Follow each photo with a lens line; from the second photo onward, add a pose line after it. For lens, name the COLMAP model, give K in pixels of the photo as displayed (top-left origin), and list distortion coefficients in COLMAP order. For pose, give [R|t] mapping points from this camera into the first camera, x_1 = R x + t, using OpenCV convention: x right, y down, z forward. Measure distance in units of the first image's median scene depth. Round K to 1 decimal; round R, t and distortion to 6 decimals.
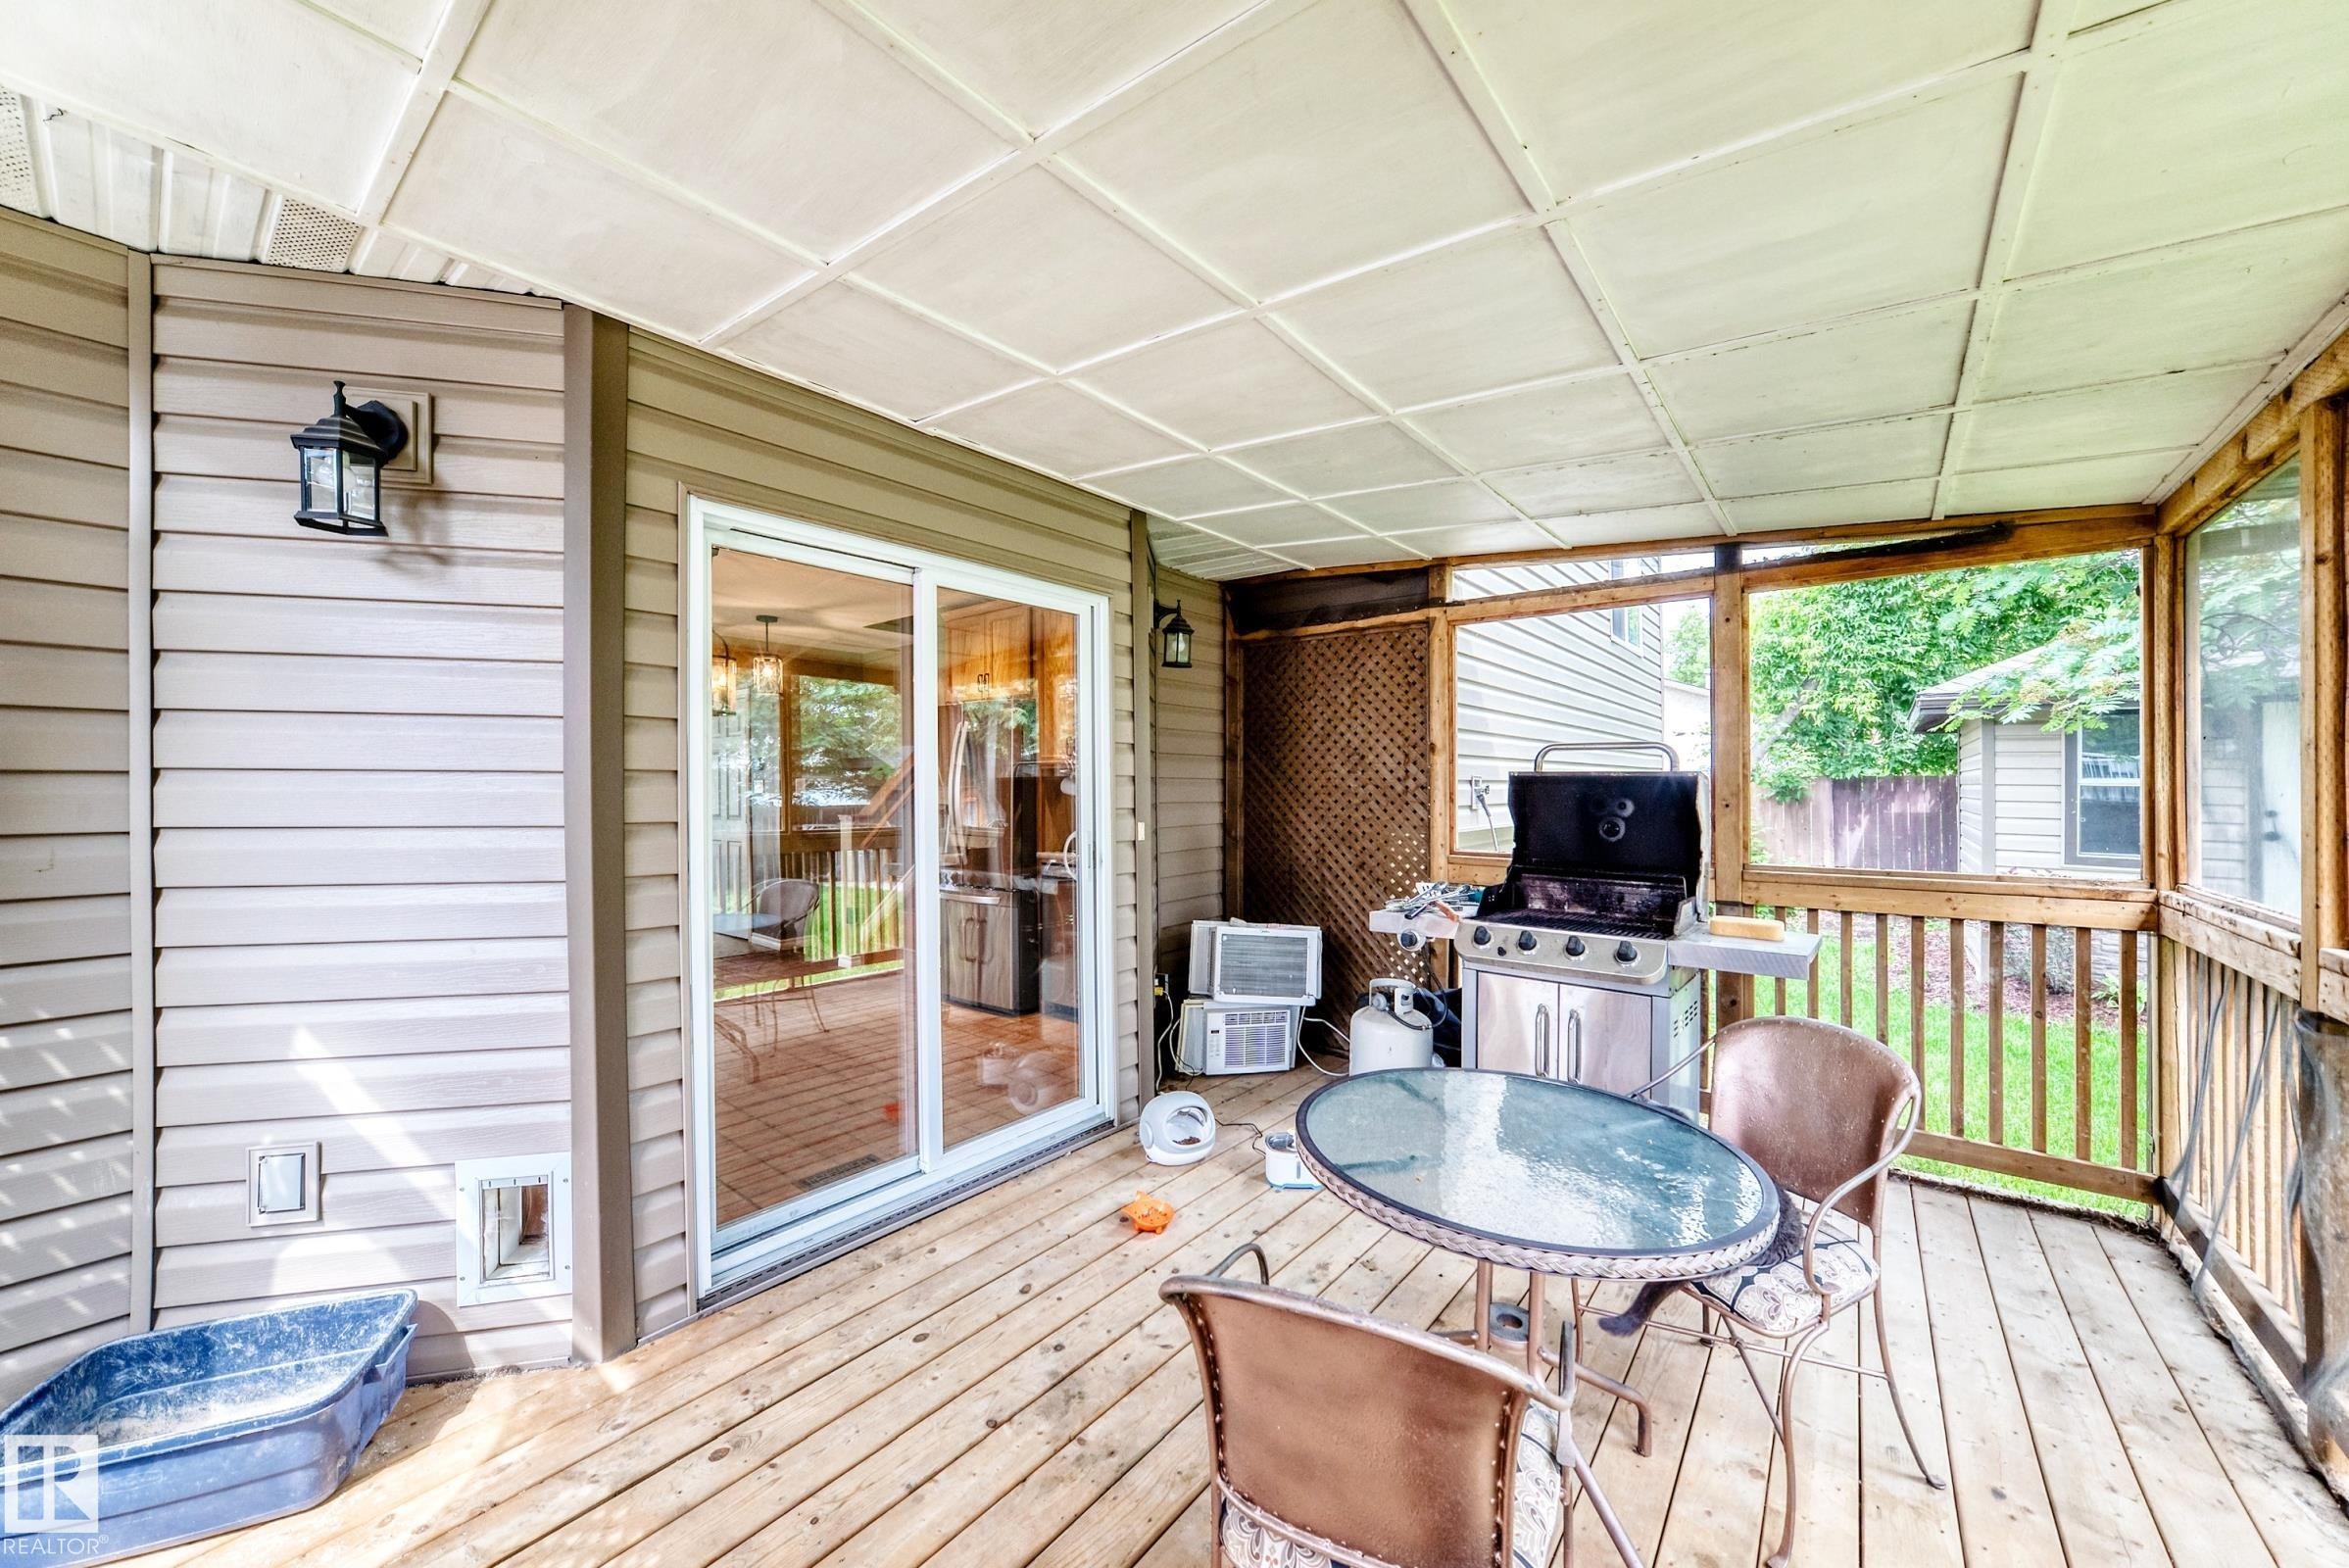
lens RADIAL K [[862.9, 0, 1187.6], [0, 862.9, 773.0], [0, 0, 1]] dist [-0.024904, 0.005181]
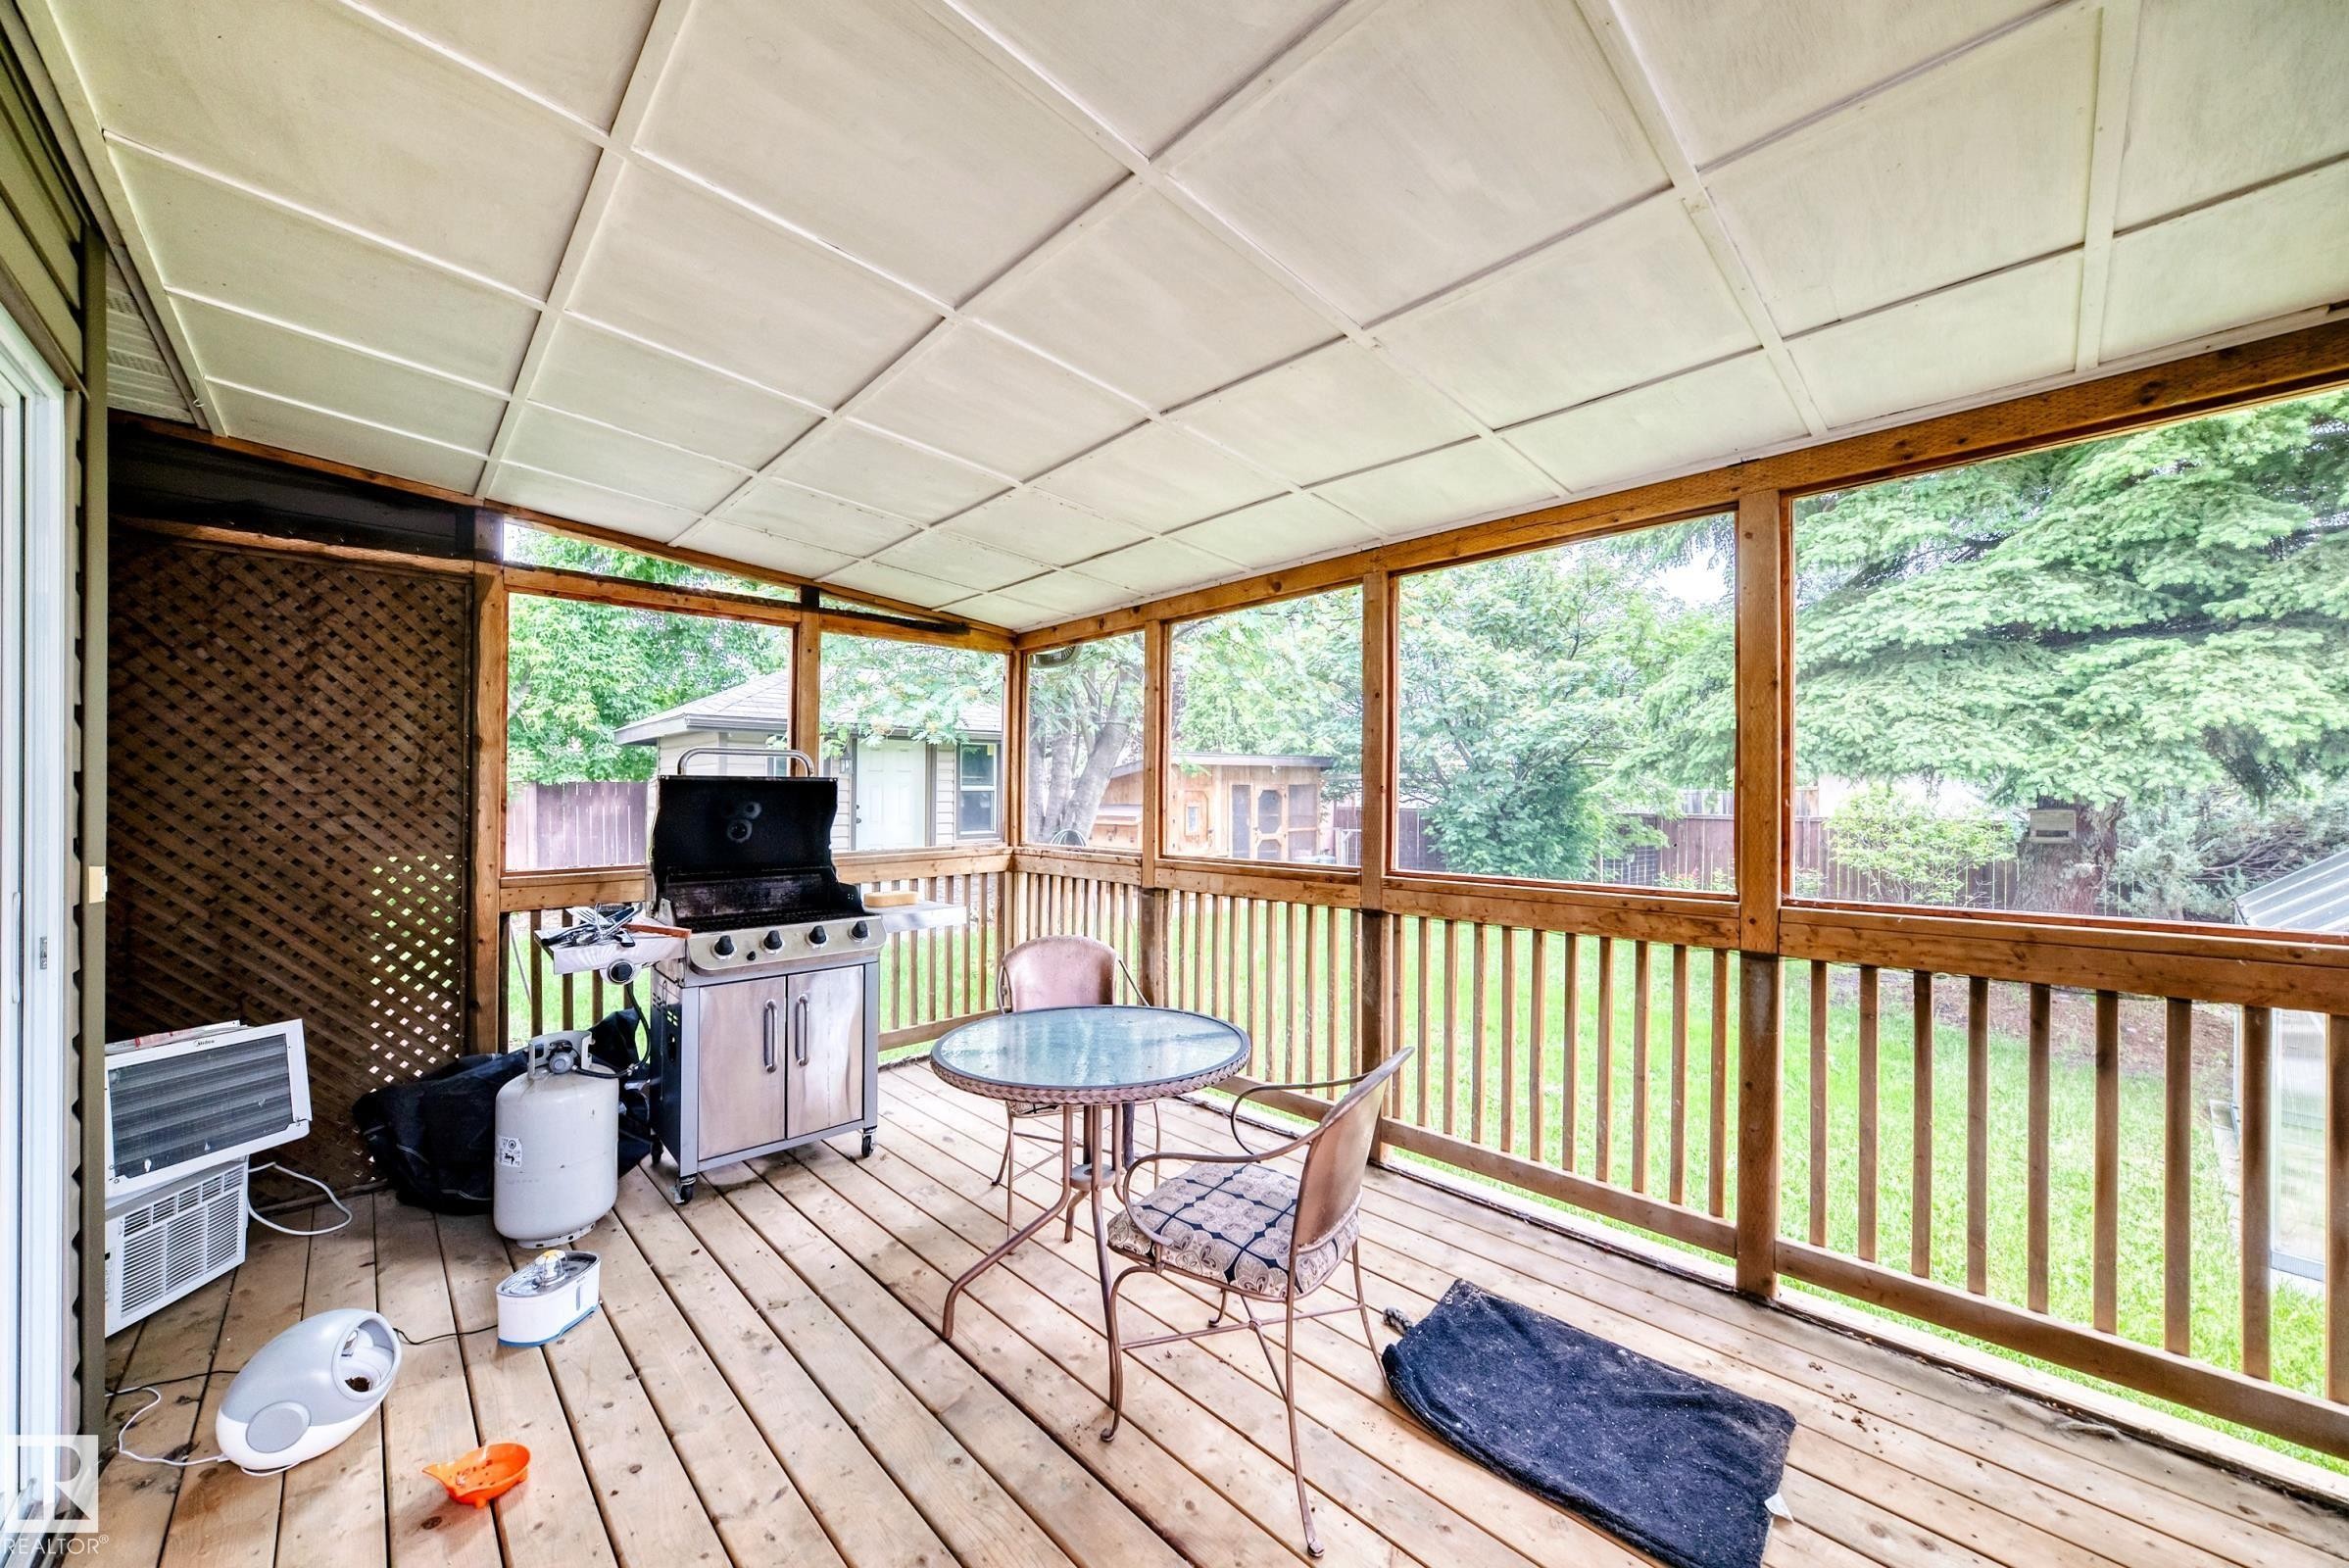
lens RADIAL K [[862.9, 0, 1178.5], [0, 862.9, 788.4], [0, 0, 1]] dist [-0.024904, 0.005181]
pose [[0.099356, 0.000210, 0.995052, -0.408142], [-0.011476, 0.999934, 0.000935, 0.004942], [-0.994986, -0.011513, 0.099352, 0.289914]]
